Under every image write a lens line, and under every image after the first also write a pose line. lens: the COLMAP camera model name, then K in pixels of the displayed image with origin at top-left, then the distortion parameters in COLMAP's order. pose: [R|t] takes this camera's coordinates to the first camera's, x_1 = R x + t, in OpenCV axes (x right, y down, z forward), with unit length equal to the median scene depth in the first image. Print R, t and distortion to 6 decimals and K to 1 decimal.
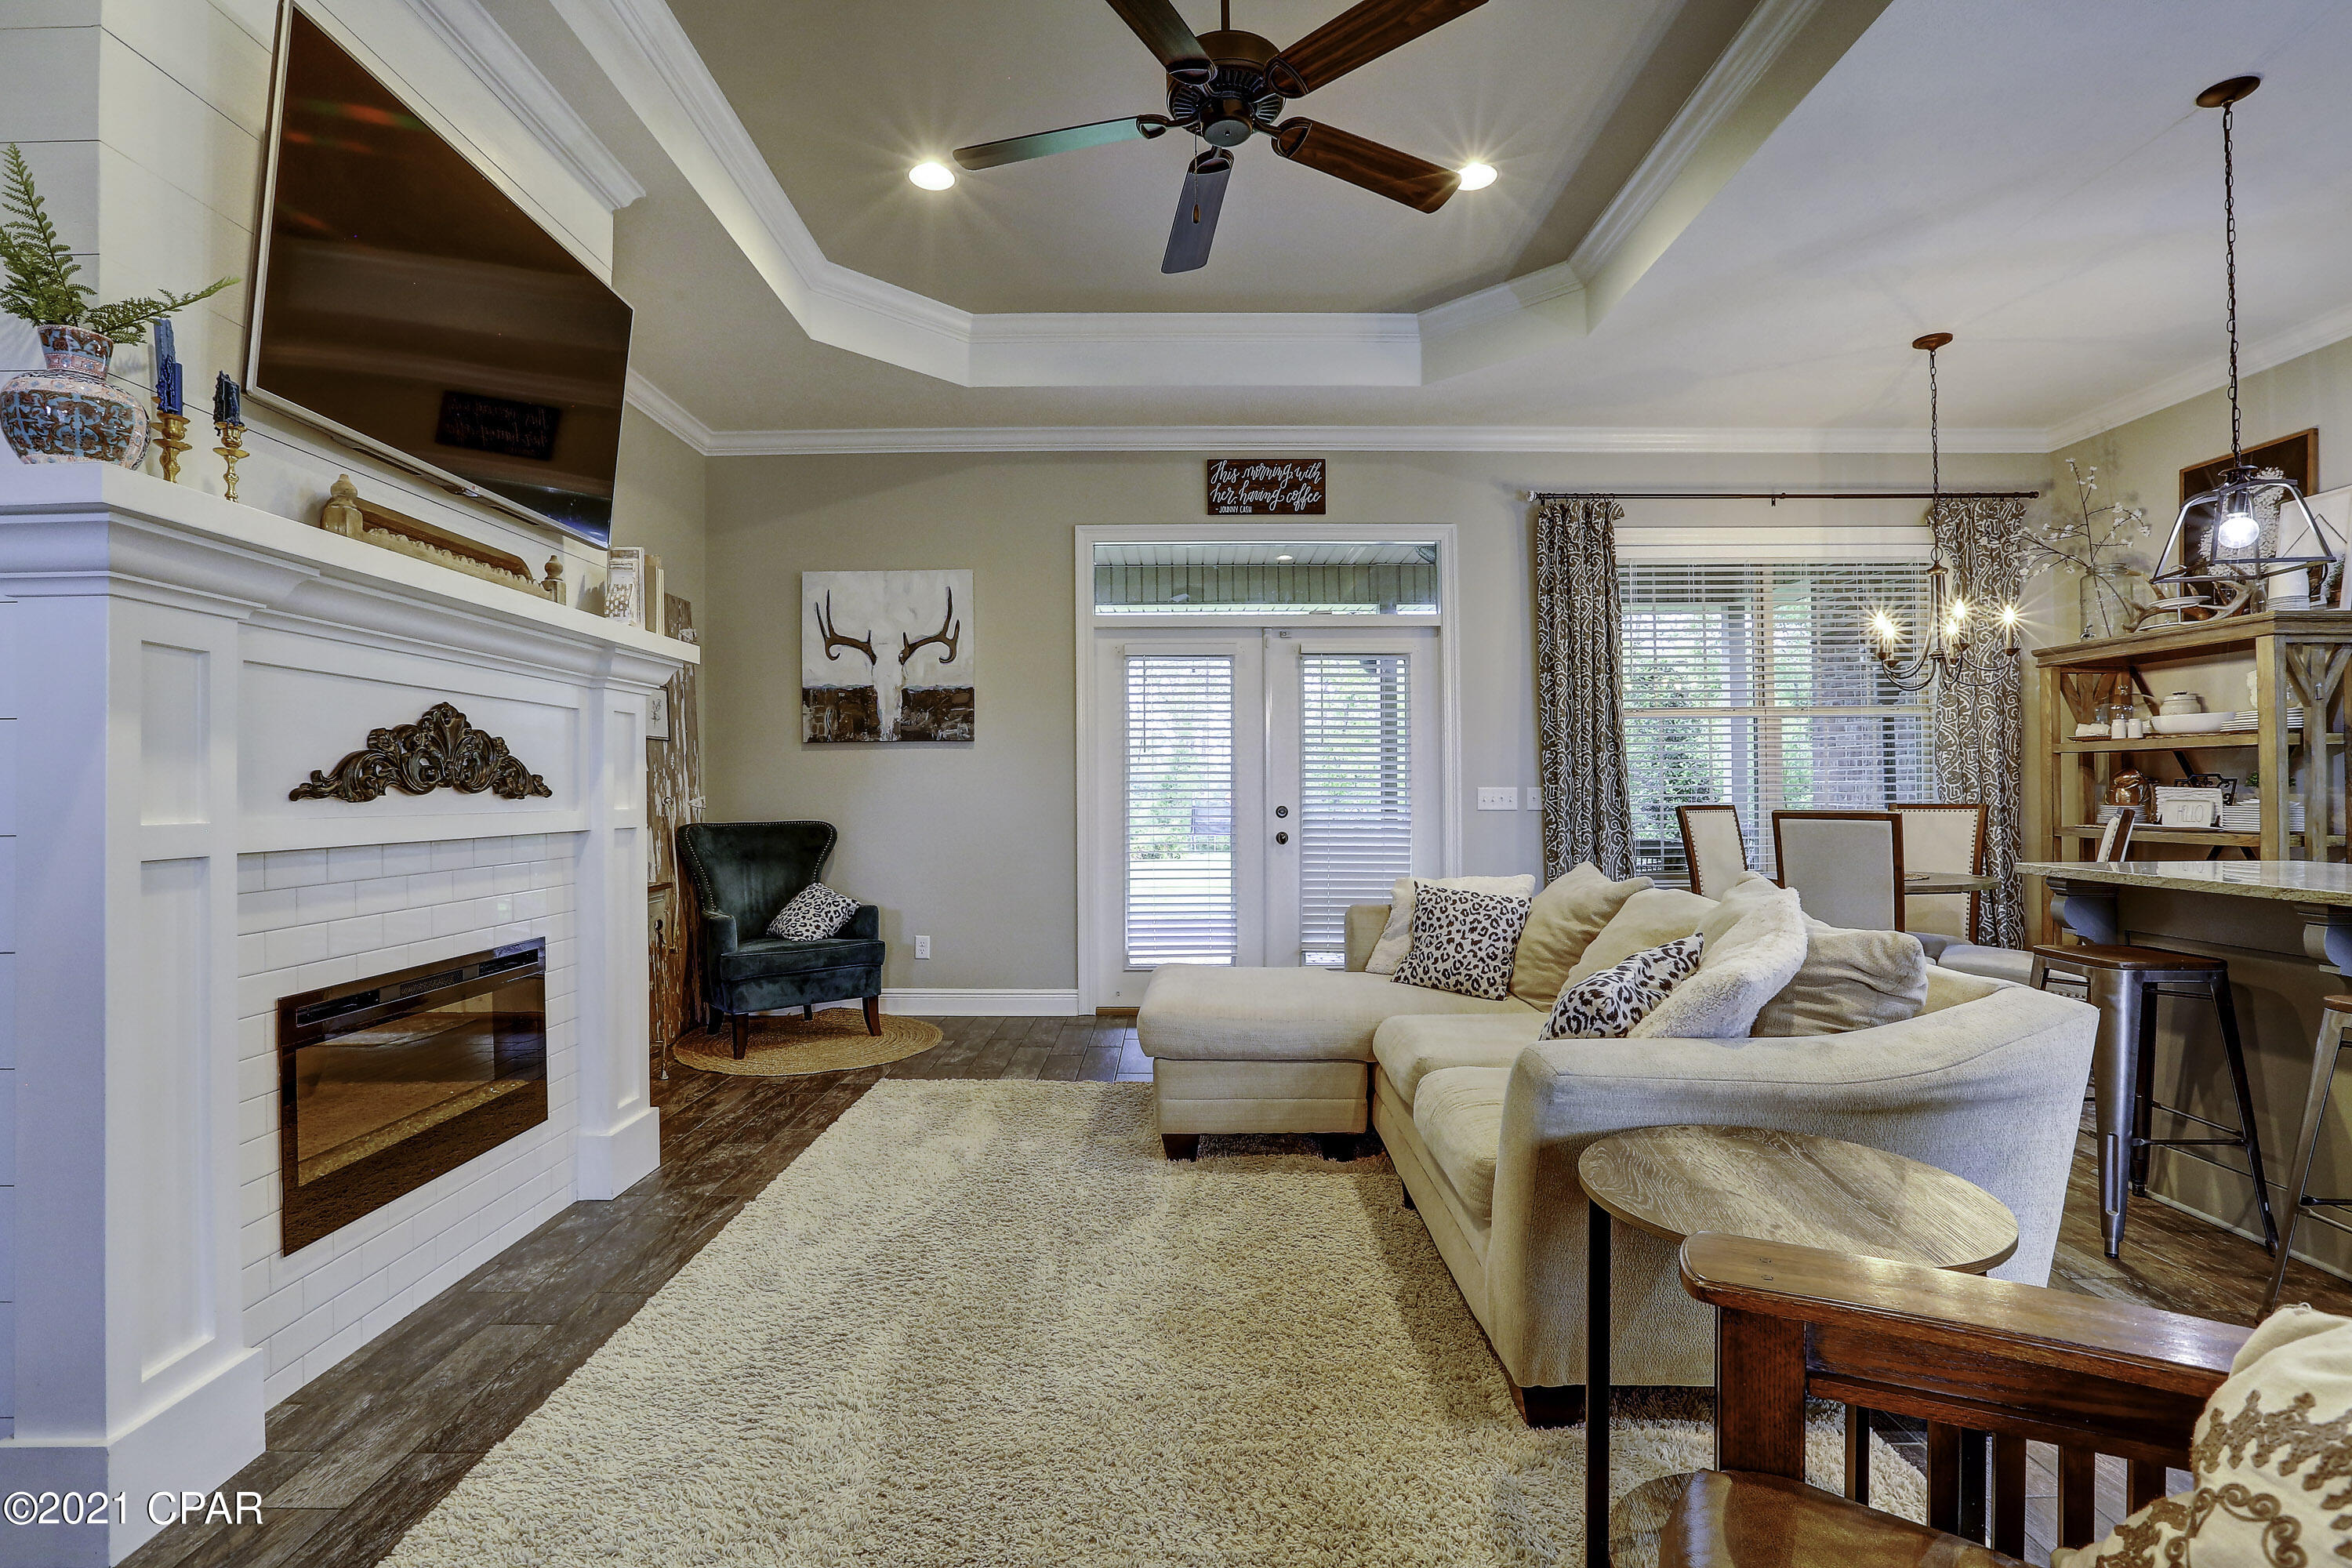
lens RADIAL K [[1091.8, 0, 1157.9], [0, 1091.8, 779.5], [0, 0, 1]] dist [-0.063800, 0.027724]
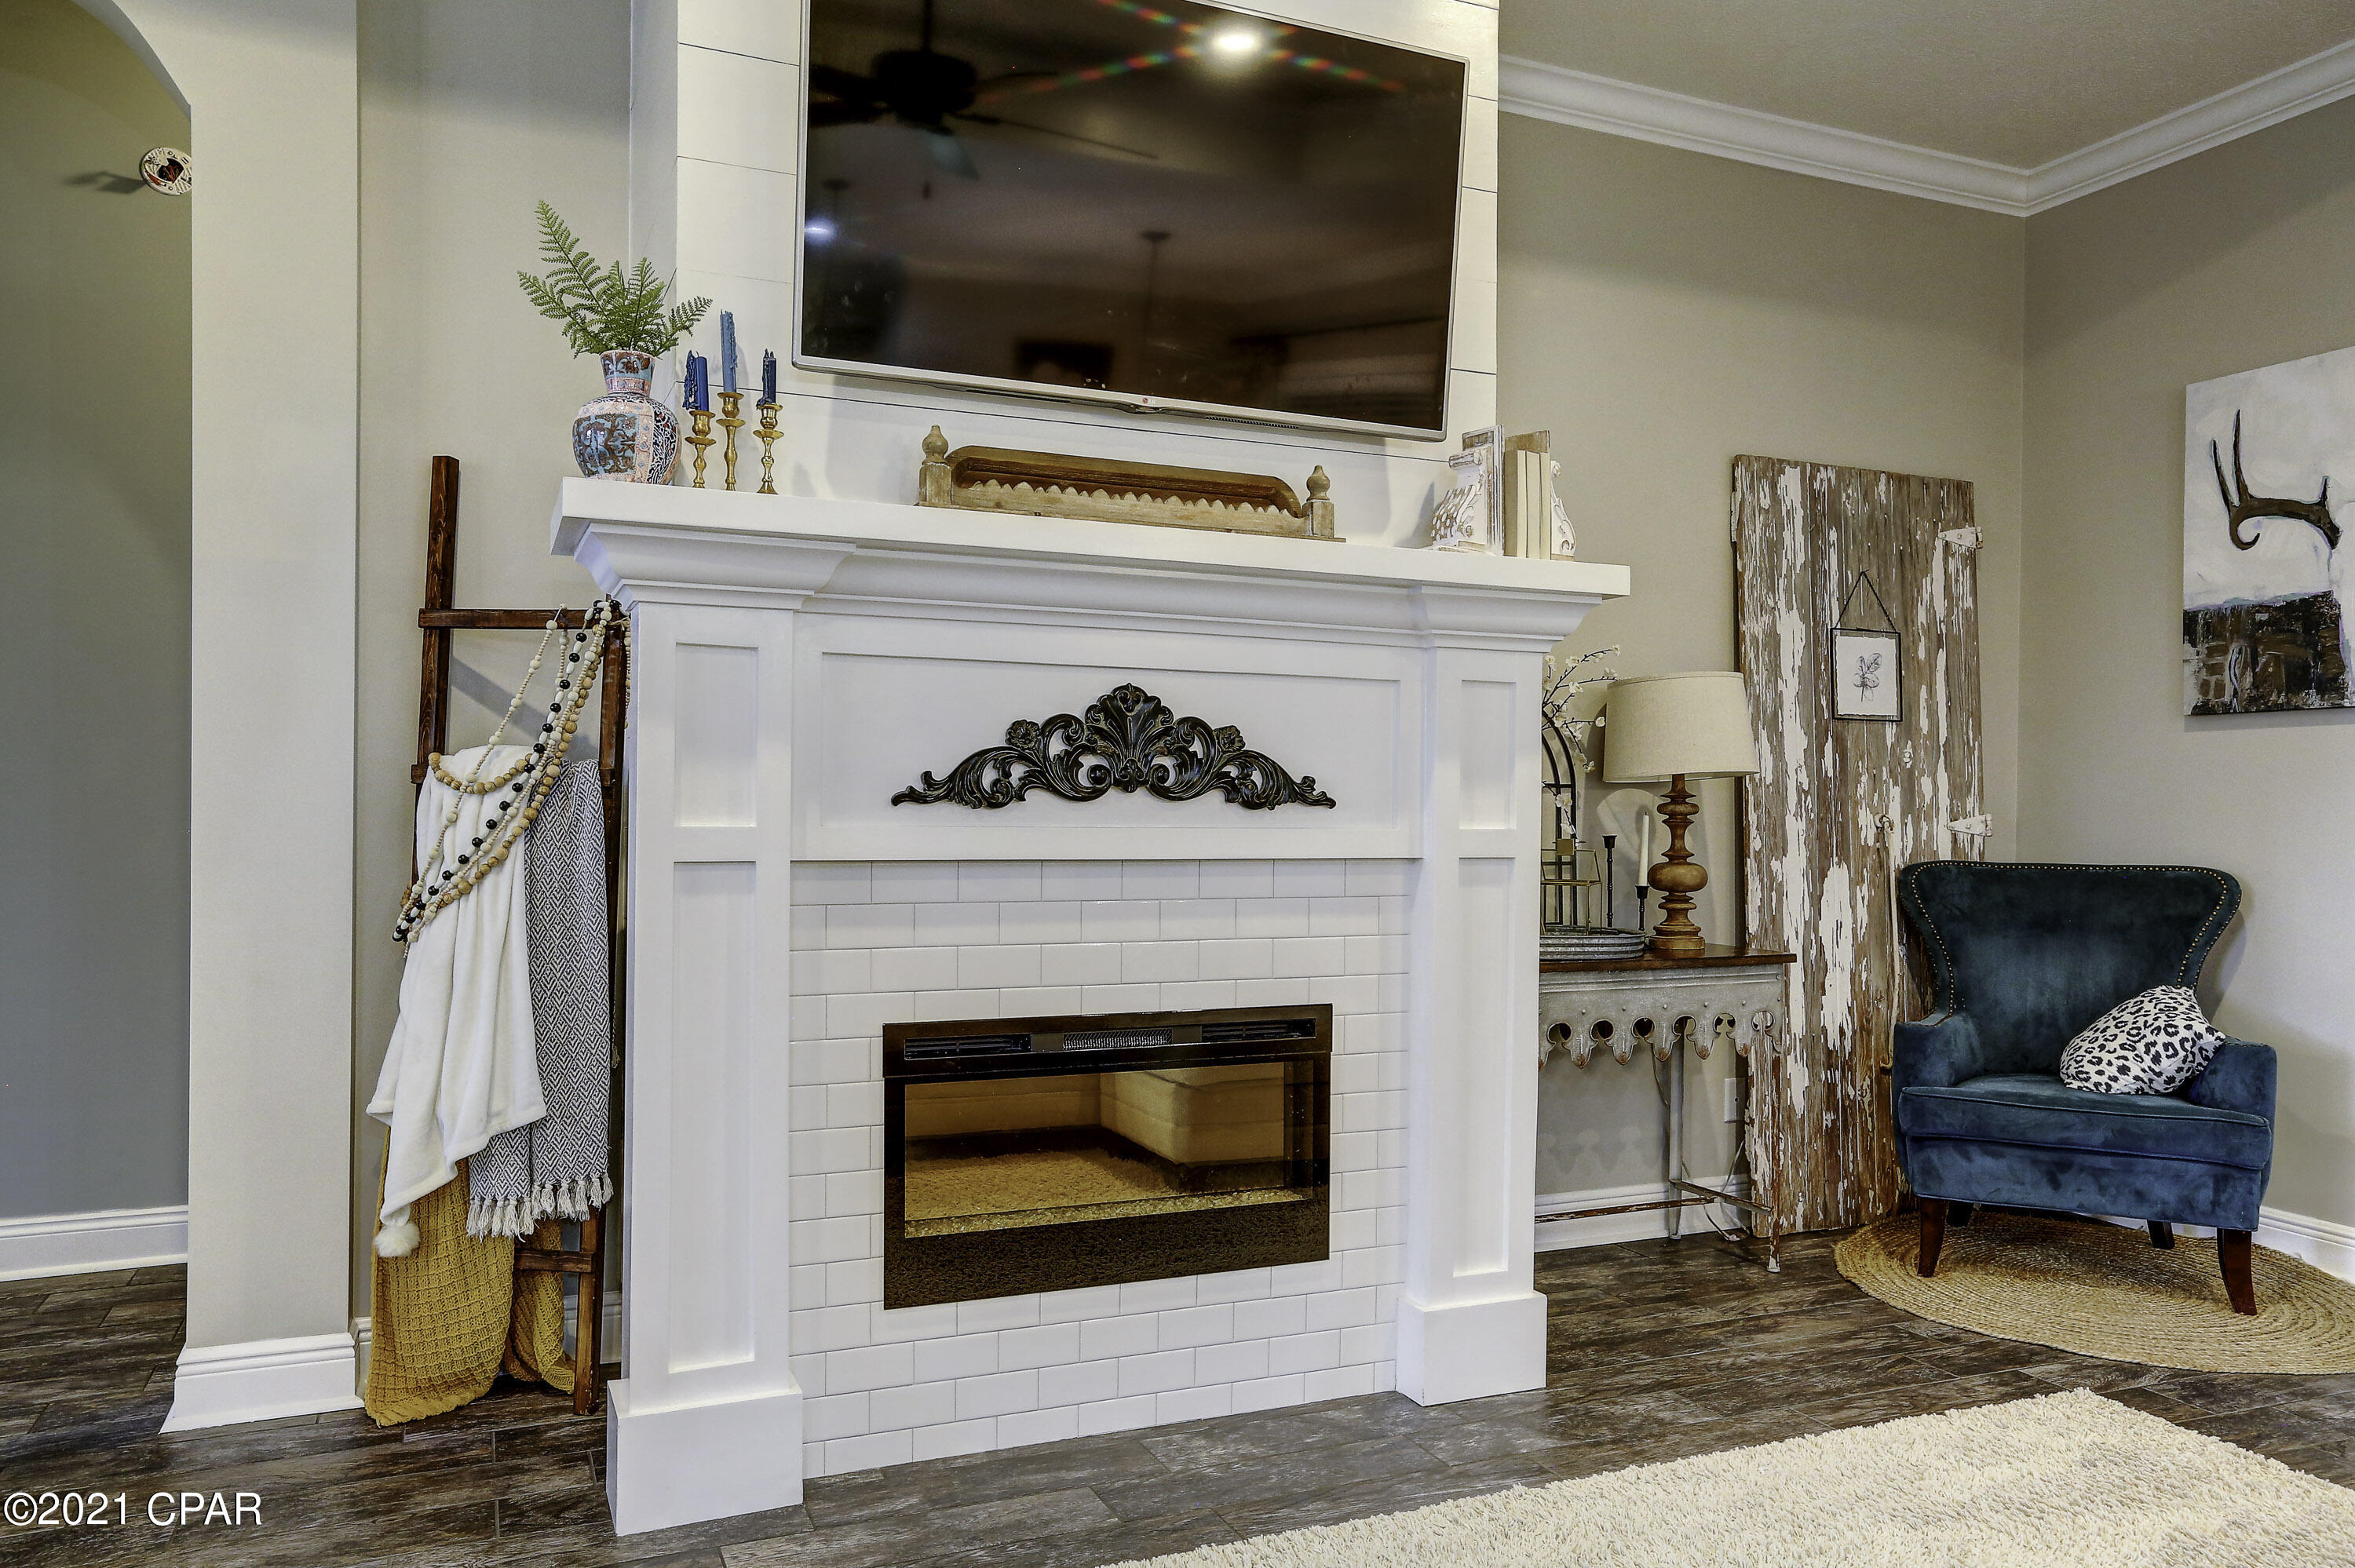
lens RADIAL K [[1635.0, 0, 1165.8], [0, 1635.0, 812.3], [0, 0, 1]] dist [-0.039305, 0.078433]
pose [[0.400519, 0.015617, -0.916155, 0.259517], [-0.002911, 0.999871, 0.015771, 0.001919], [0.916284, -0.003650, 0.400513, 0.318357]]
